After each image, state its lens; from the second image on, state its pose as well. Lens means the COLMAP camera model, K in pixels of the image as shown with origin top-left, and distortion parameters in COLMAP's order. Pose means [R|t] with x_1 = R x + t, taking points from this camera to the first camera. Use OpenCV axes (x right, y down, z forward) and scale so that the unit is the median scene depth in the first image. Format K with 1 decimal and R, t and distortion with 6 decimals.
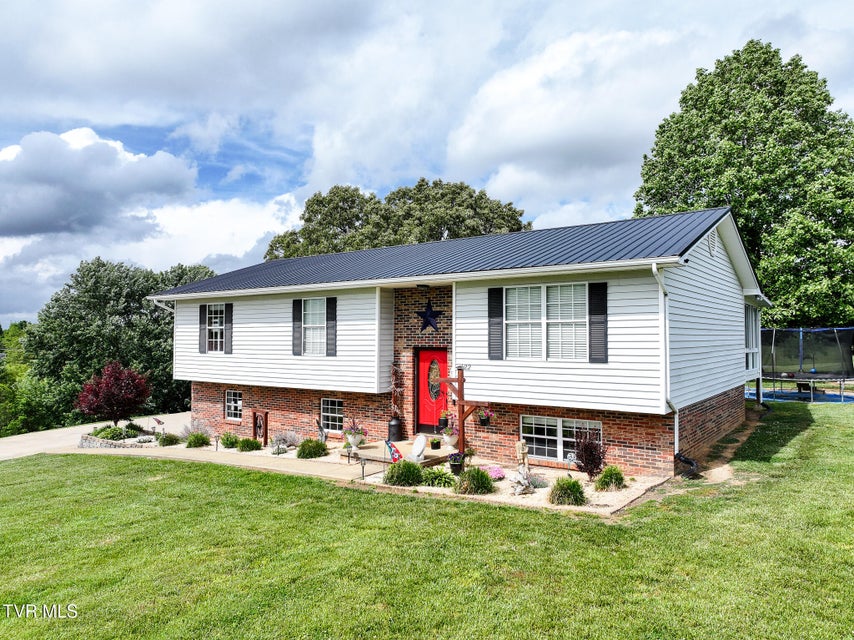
lens RADIAL K [[604.6, 0, 427.0], [0, 604.6, 320.0], [0, 0, 1]] dist [0.013521, 0.001536]
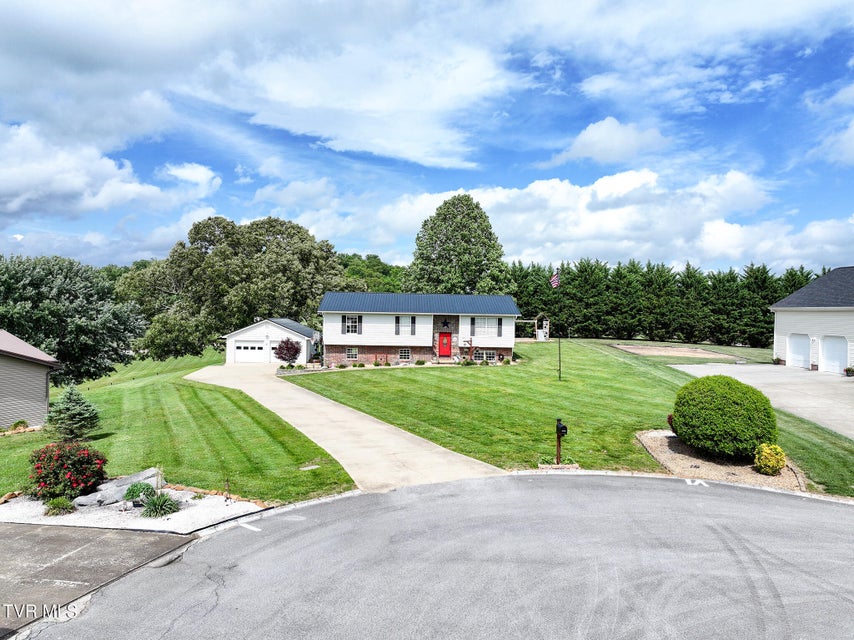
lens RADIAL K [[601.3, 0, 438.3], [0, 601.3, 320.1], [0, 0, 1]] dist [0.008283, 0.000331]
pose [[0.775801, 0.005680, 0.630952, -2.168580], [-0.038192, 0.998549, 0.037970, -0.151805], [-0.629821, -0.053555, 0.774892, -1.607068]]
